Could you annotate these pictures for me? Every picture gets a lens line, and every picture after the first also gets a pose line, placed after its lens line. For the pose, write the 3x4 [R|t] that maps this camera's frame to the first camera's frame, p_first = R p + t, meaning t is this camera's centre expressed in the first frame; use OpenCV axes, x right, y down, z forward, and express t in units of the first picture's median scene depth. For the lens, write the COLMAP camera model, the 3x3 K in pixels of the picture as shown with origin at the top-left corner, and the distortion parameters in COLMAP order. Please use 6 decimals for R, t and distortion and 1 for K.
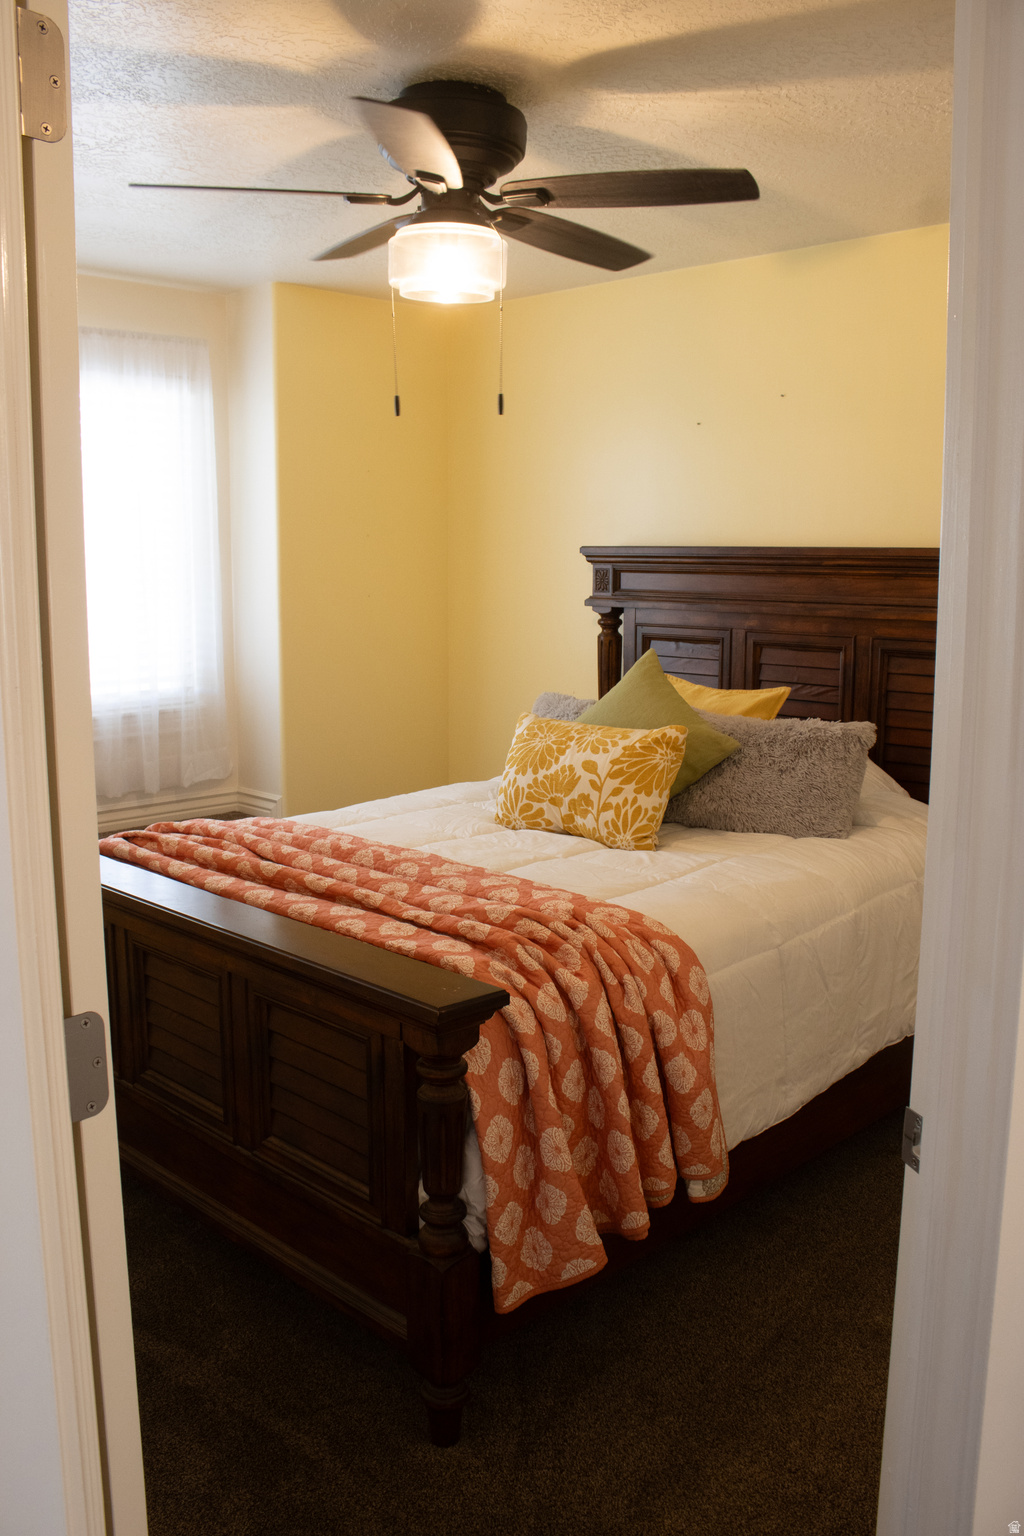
lens RADIAL K [[1288.1, 0, 543.3], [0, 1288.1, 744.1], [0, 0, 1]] dist [-0.160147, 0.141871]
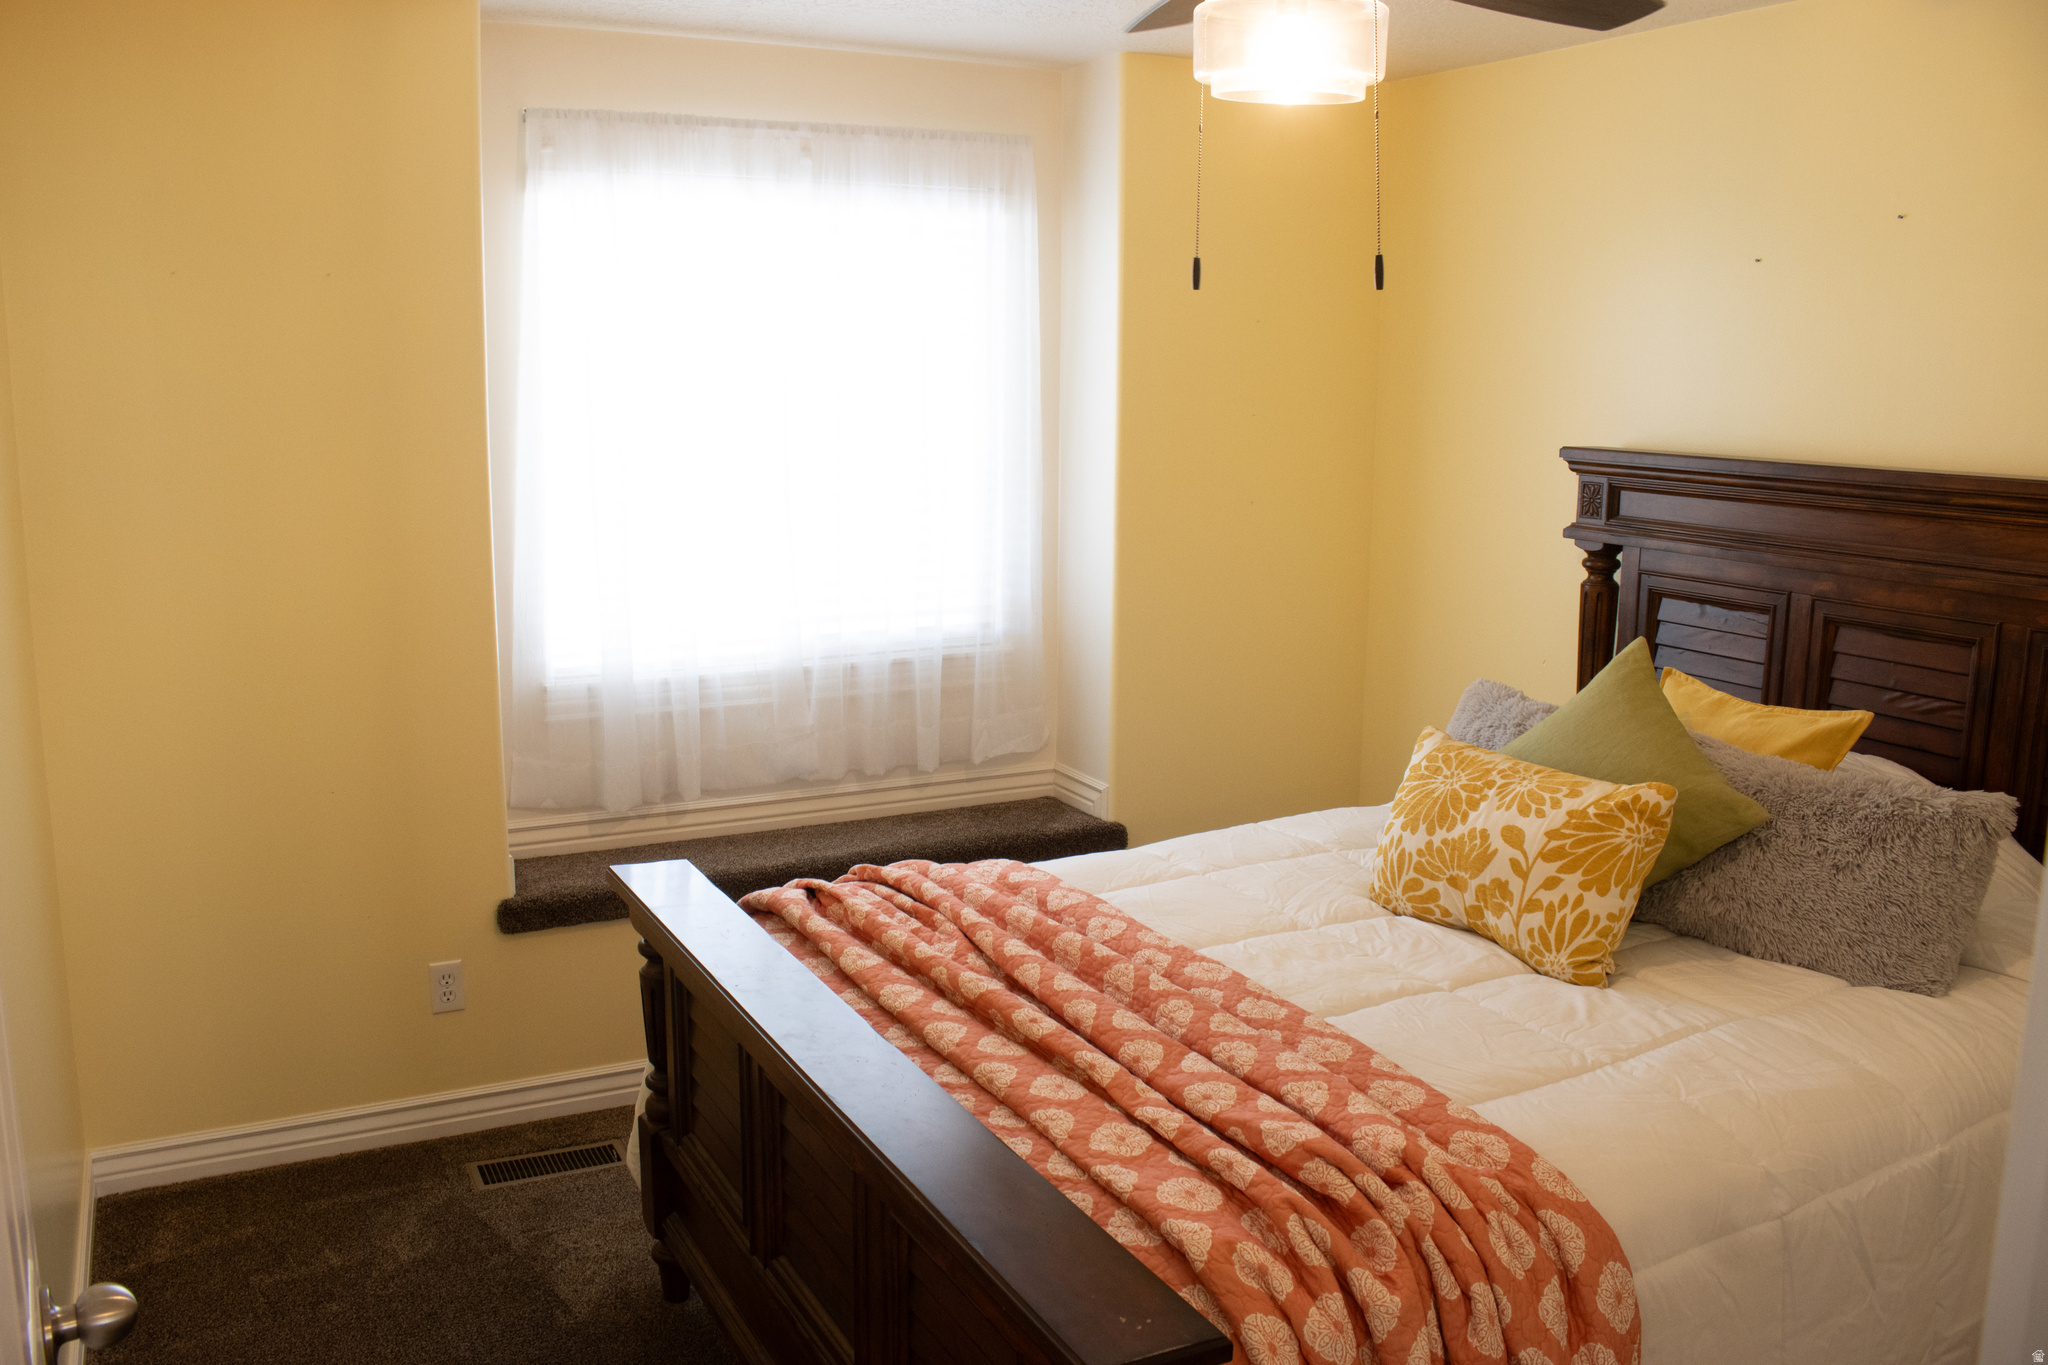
lens RADIAL K [[1717.4, 0, 999.6], [0, 1717.4, 689.7], [0, 0, 1]] dist [-0.160147, 0.141871]
pose [[0.947620, 0.062064, -0.313313, 0.052452], [-0.053432, 0.997920, 0.036074, -0.069625], [0.314900, -0.017443, 0.948964, 0.136936]]
